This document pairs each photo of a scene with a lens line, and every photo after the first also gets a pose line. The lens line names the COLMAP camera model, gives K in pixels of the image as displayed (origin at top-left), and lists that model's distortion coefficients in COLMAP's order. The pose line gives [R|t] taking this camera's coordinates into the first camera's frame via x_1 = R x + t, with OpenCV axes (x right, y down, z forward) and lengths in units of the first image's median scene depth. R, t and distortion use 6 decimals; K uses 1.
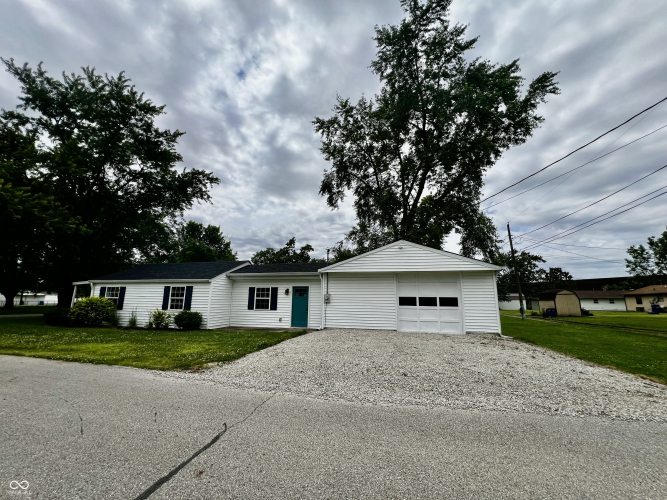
lens RADIAL K [[269.6, 0, 332.6], [0, 269.6, 249.9], [0, 0, 1]] dist [0.000561, 0.000000]
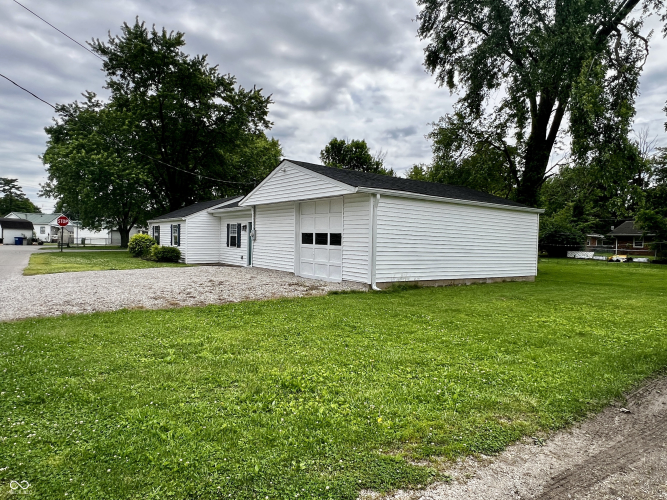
lens RADIAL K [[410.8, 0, 333.8], [0, 410.8, 250.7], [0, 0, 1]] dist [0.002592, 0.000335]
pose [[0.762285, 0.019546, -0.646946, 1.012276], [0.119506, 0.978108, 0.170363, 0.031330], [0.636113, -0.207179, 0.743261, 0.155042]]
